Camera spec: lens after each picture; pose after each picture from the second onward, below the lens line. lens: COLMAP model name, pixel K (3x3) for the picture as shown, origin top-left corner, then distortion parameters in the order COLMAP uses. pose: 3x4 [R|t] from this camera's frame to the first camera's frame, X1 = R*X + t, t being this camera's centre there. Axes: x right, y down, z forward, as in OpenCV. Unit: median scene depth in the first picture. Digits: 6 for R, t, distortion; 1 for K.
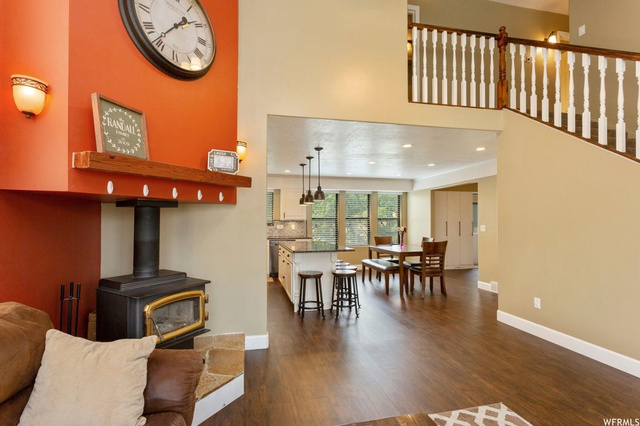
lens RADIAL K [[314.0, 0, 323.1], [0, 314.0, 212.6], [0, 0, 1]] dist [0.020626, -0.000071]
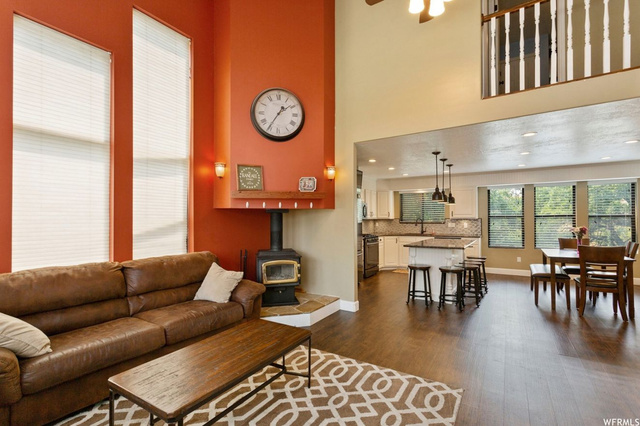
lens RADIAL K [[305.0, 0, 316.9], [0, 305.0, 214.3], [0, 0, 1]] dist [0.000291, -0.000556]
pose [[0.691489, -0.017654, -0.722172, 0.508393], [0.025372, 0.999678, -0.000145, -0.002946], [0.721942, -0.018223, 0.691714, -0.034031]]
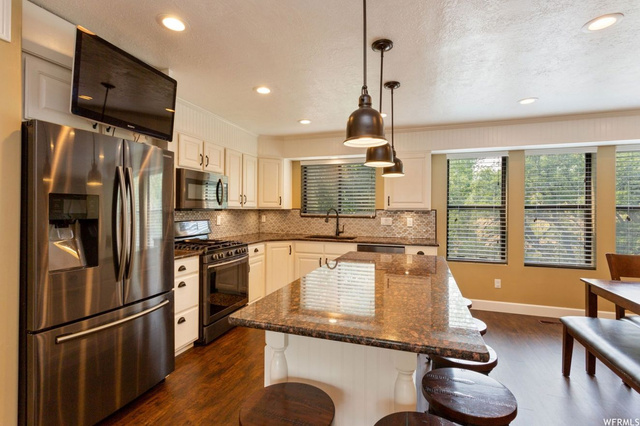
lens RADIAL K [[305.0, 0, 316.9], [0, 305.0, 214.3], [0, 0, 1]] dist [0.000291, -0.000556]
pose [[0.834684, 0.011121, -0.550617, 0.118906], [0.010831, 0.999271, 0.036601, 0.018494], [0.550622, -0.036514, 0.833955, 0.819359]]
